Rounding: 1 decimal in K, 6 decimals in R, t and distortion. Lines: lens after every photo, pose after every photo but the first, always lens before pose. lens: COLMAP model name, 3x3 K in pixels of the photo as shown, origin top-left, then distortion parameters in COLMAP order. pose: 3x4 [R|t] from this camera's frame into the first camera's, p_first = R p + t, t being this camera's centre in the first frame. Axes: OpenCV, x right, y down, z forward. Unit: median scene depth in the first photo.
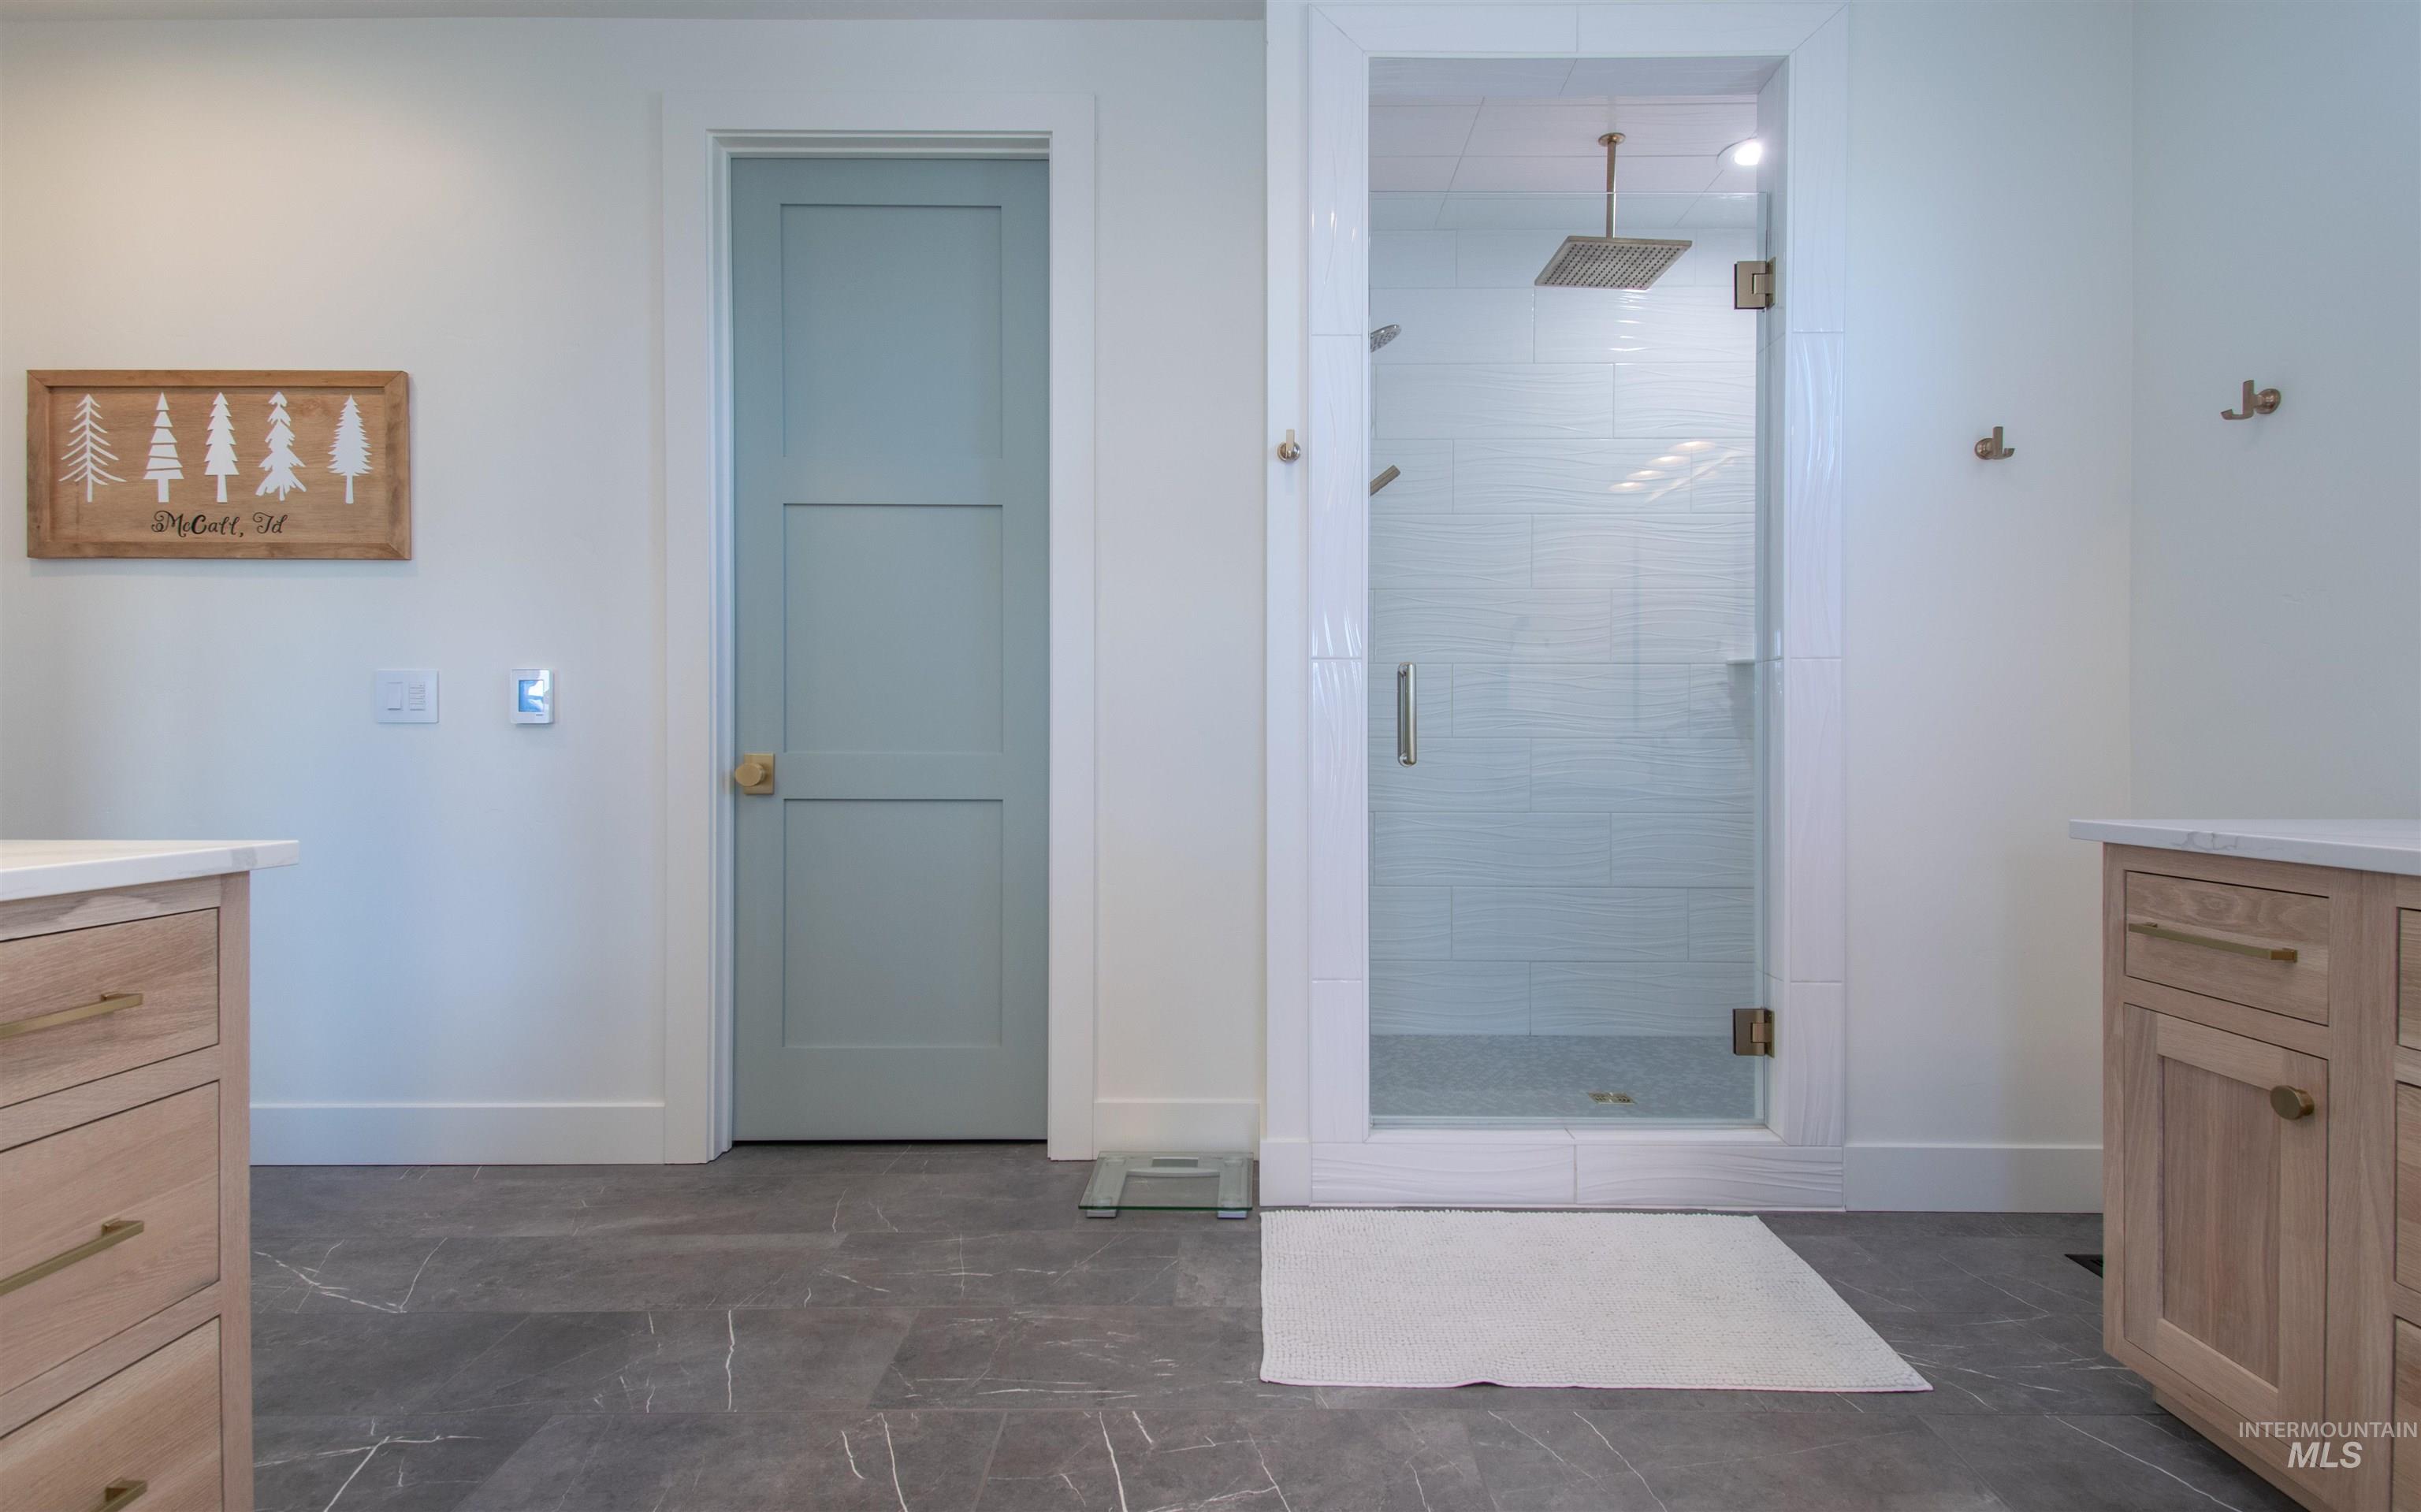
lens RADIAL K [[1153.8, 0, 1213.7], [0, 1153.8, 752.7], [0, 0, 1]] dist [0.002360, 0.000024]
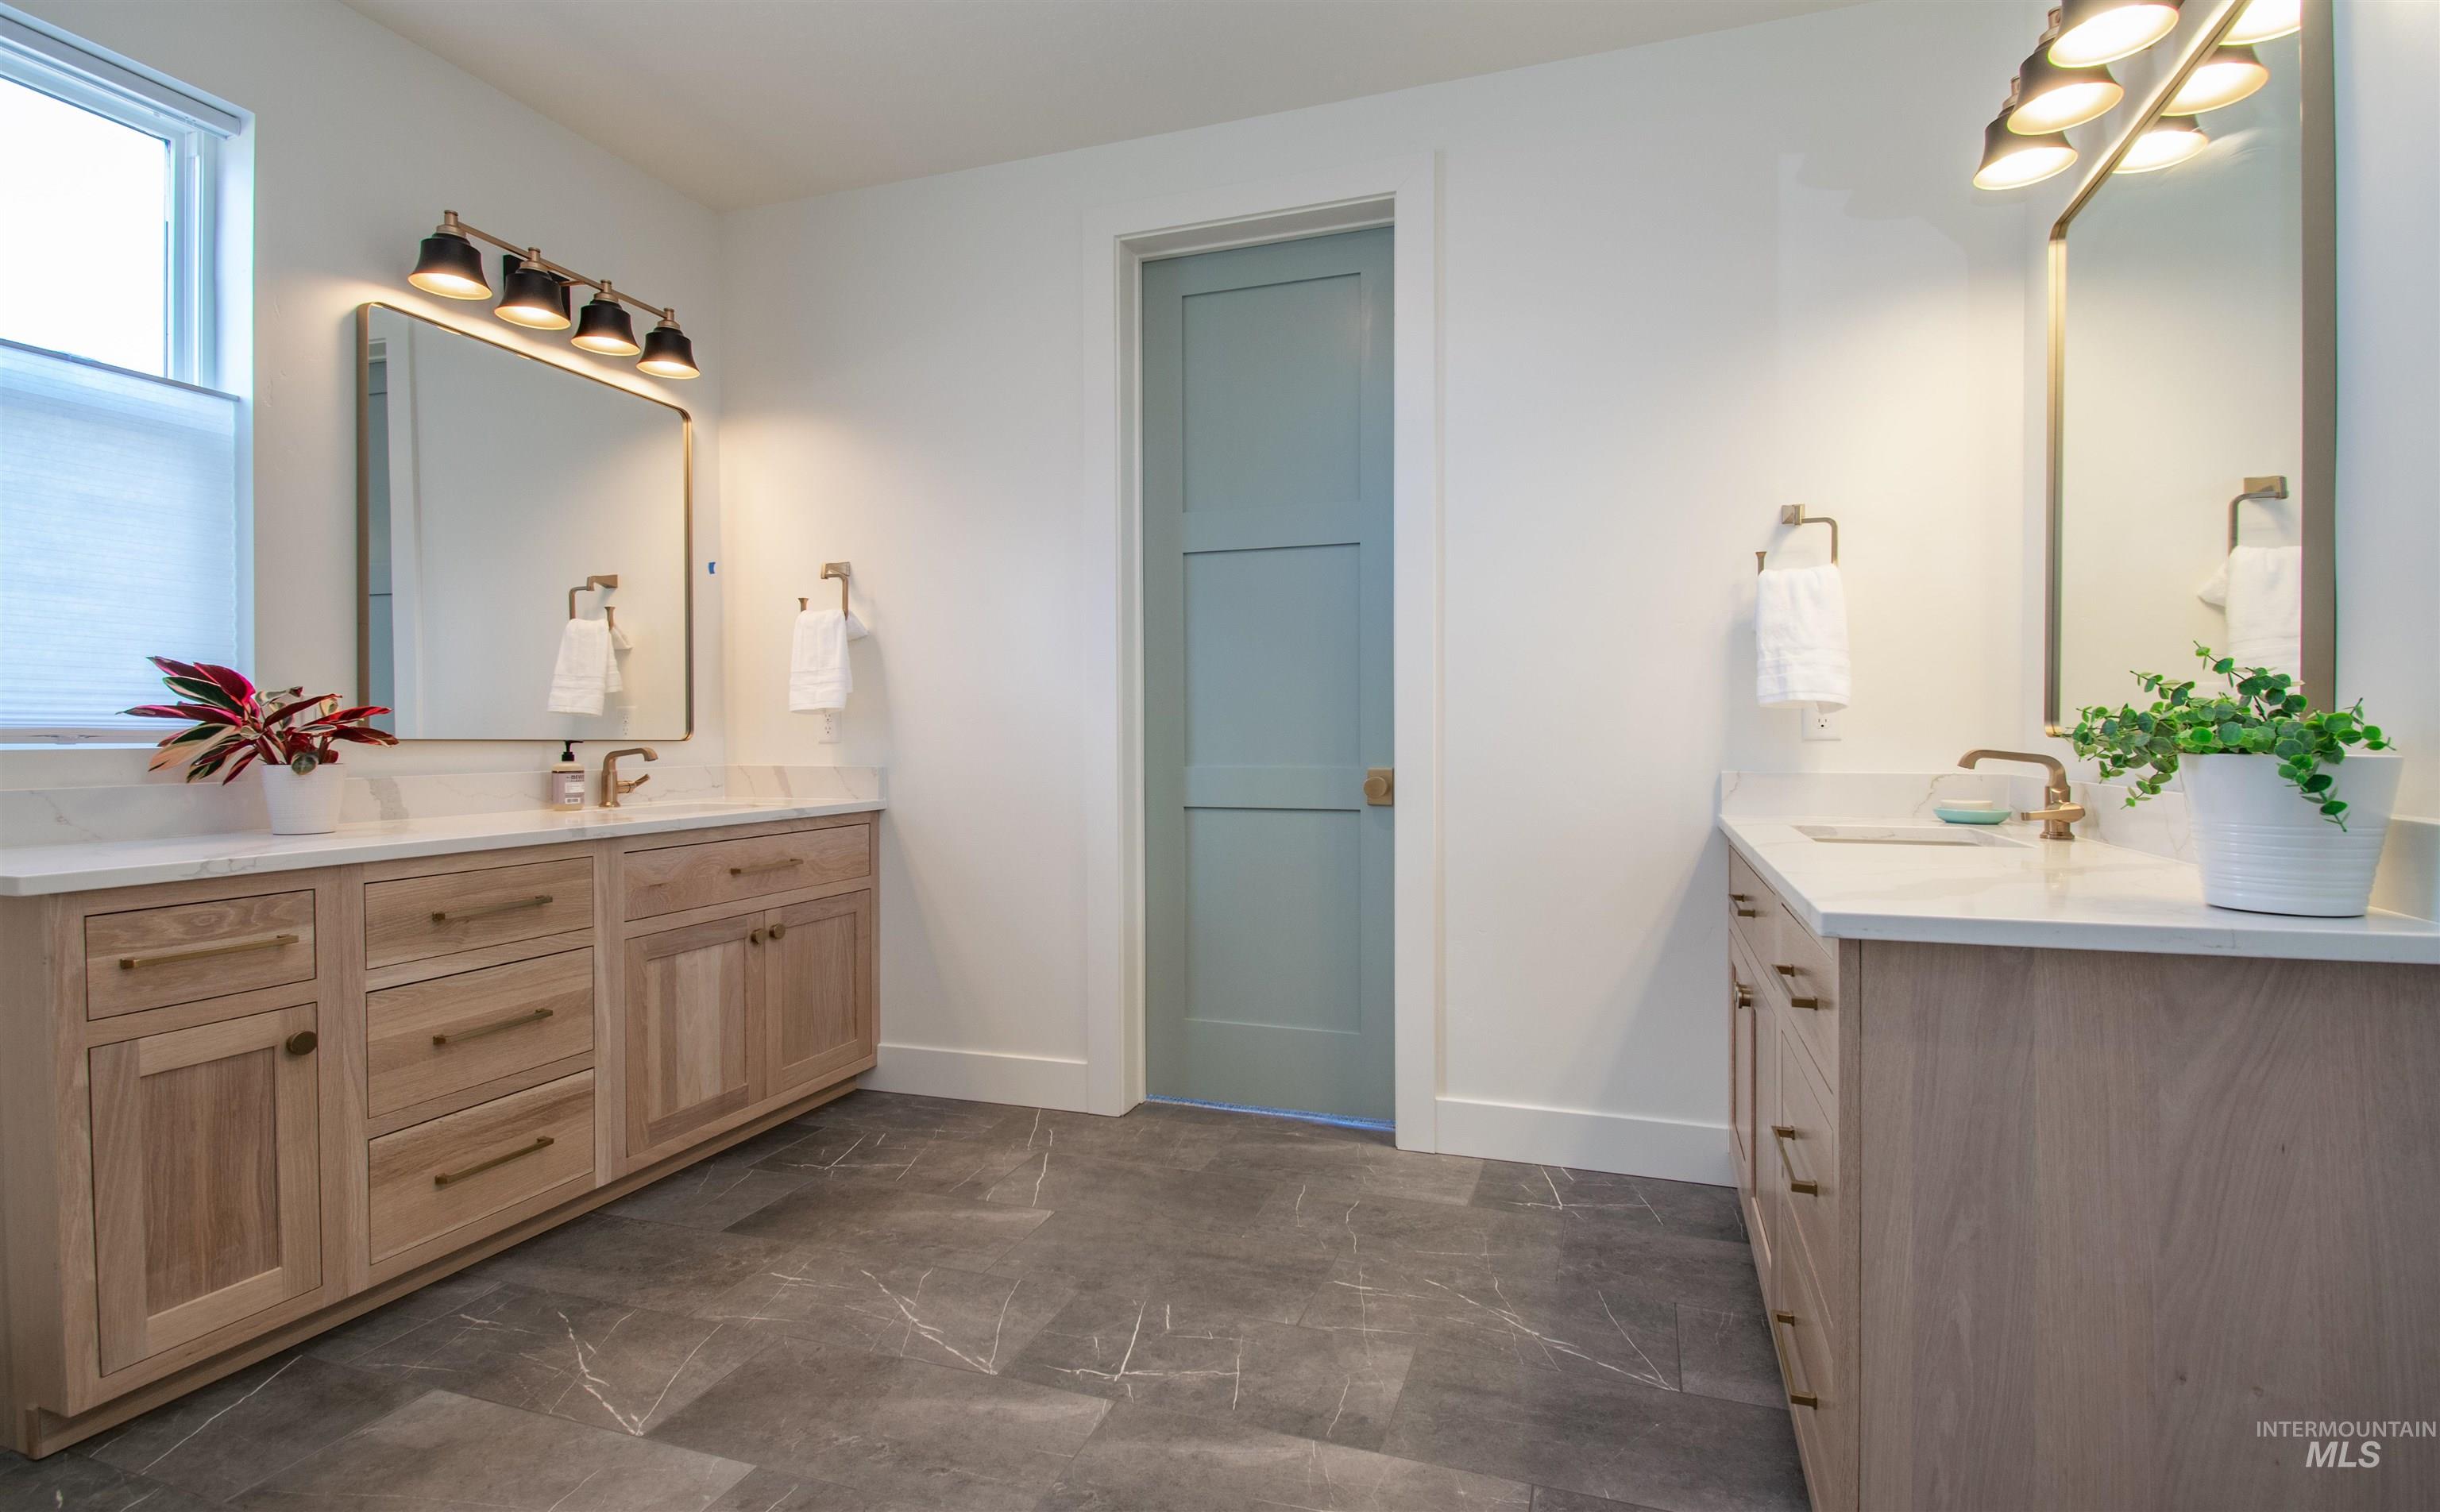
lens RADIAL K [[1162.8, 0, 1221.4], [0, 1162.8, 748.2], [0, 0, 1]] dist [0.002360, 0.000024]
pose [[-0.942610, 0.001973, 0.333889, -0.525428], [0.007667, 0.999847, 0.015738, -0.057752], [-0.333807, 0.017395, -0.942481, 1.786036]]
